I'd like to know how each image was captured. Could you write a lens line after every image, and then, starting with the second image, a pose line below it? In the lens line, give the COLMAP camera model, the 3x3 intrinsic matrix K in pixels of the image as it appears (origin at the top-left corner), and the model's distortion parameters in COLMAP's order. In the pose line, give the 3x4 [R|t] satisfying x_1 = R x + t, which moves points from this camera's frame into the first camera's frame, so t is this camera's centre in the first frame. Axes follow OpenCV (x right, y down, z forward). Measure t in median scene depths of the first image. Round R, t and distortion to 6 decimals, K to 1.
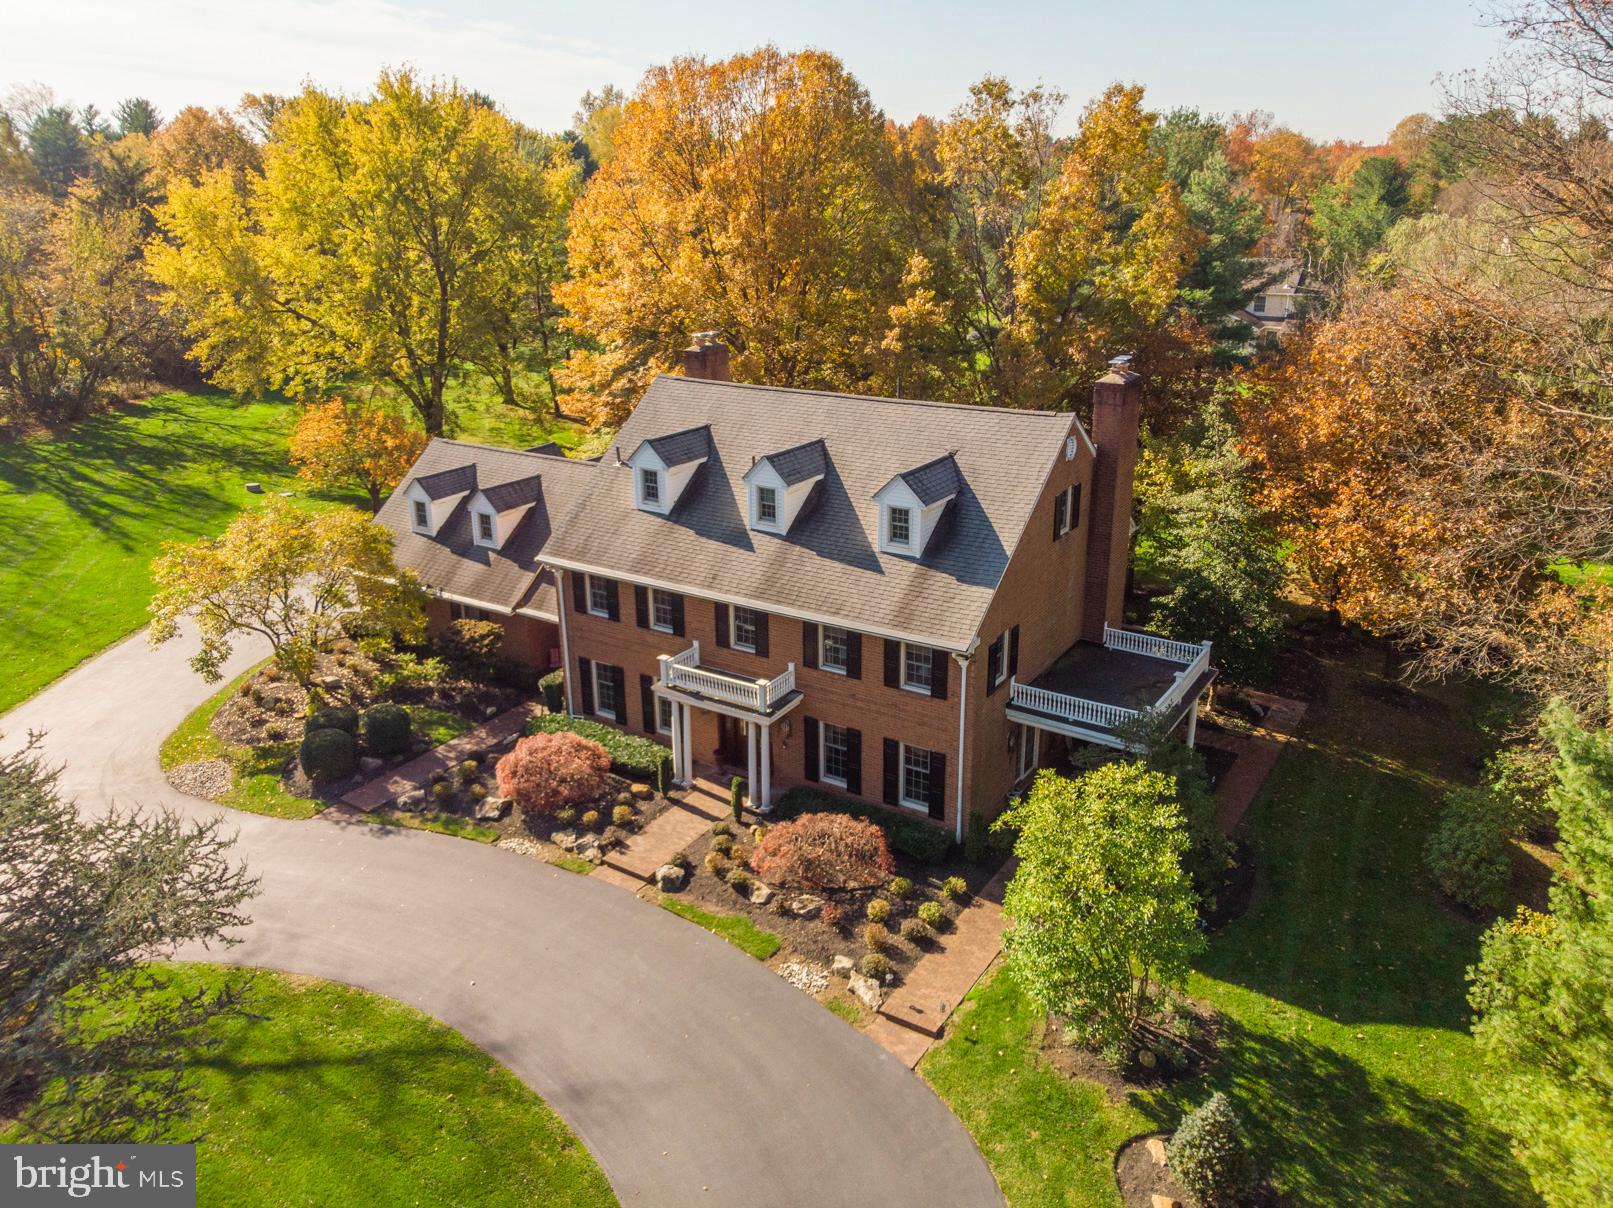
lens RADIAL K [[1183.2, 0, 808.6], [0, 1183.2, 605.8], [0, 0, 1]] dist [0.004528, -0.005969]
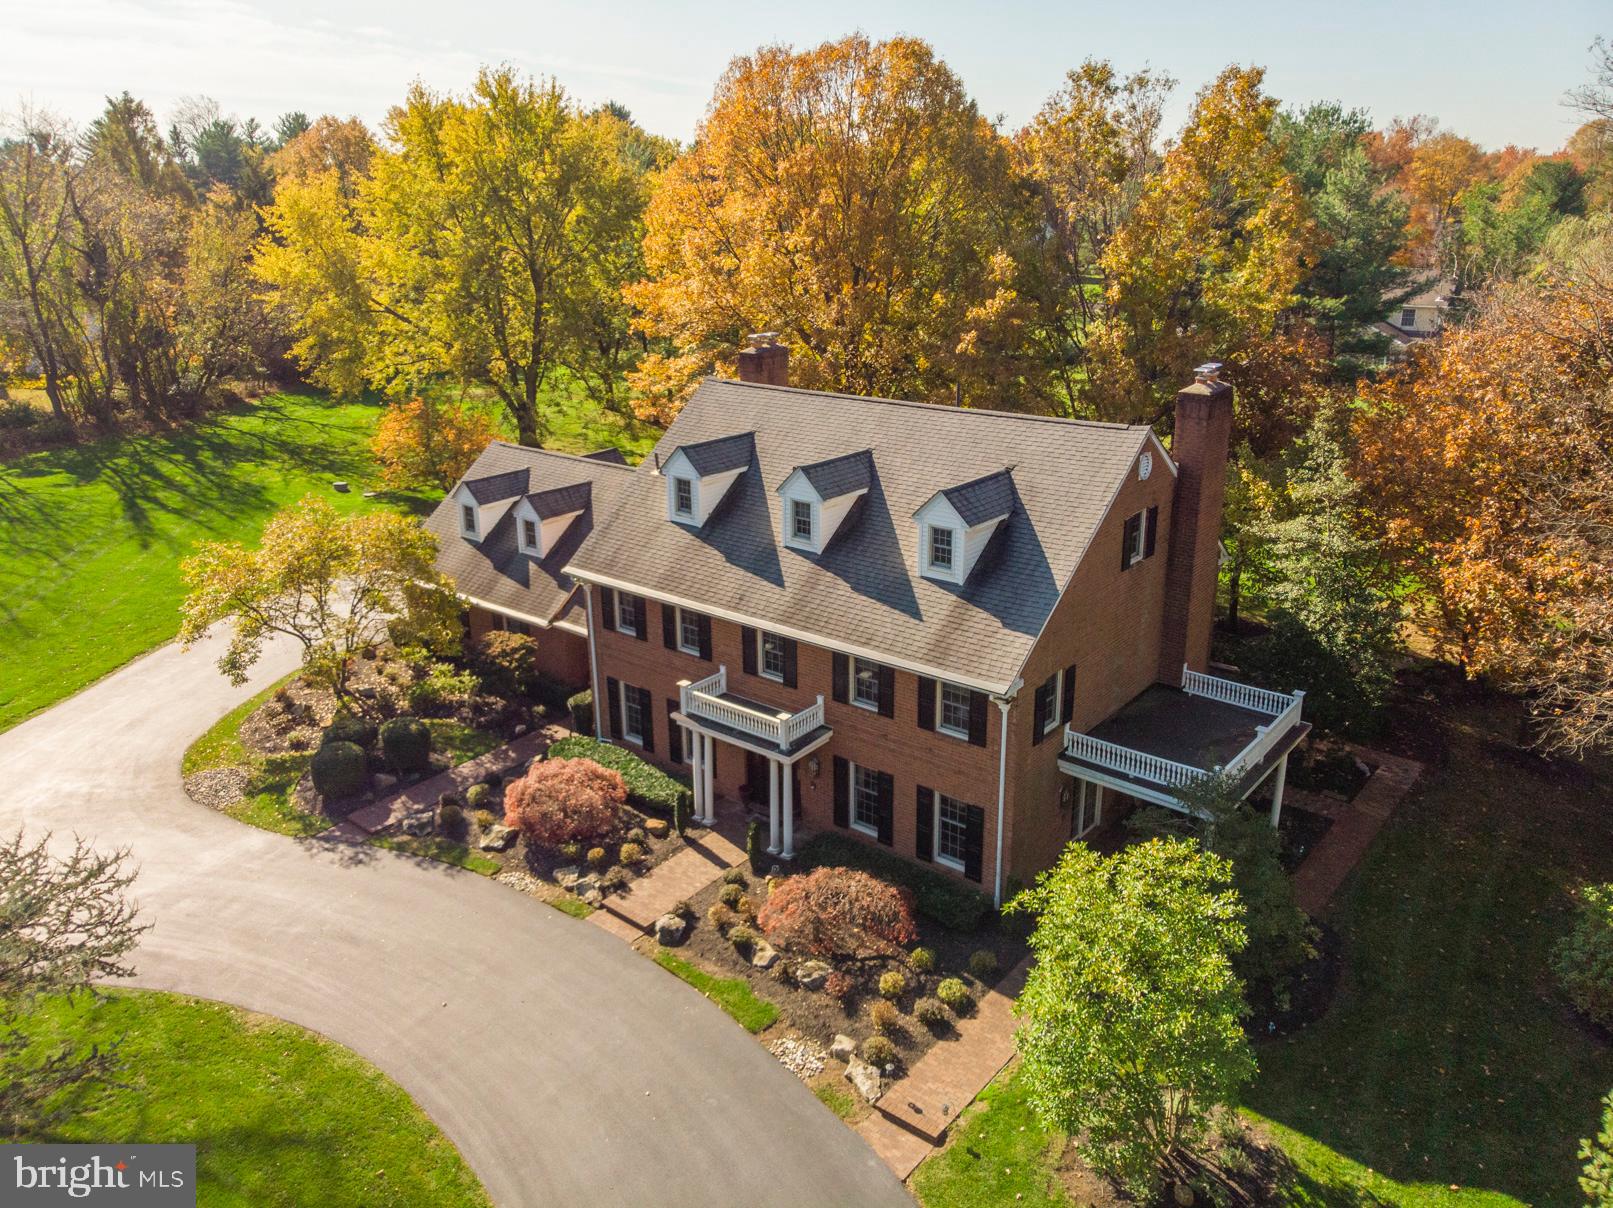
lens RADIAL K [[1188.1, 0, 809.0], [0, 1188.1, 608.4], [0, 0, 1]] dist [-0.023436, 0.030523]
pose [[0.993633, 0.036265, -0.106666, 0.067597], [-0.037053, 0.999299, -0.005413, -0.012832], [0.106395, 0.009330, 0.994280, 0.092844]]
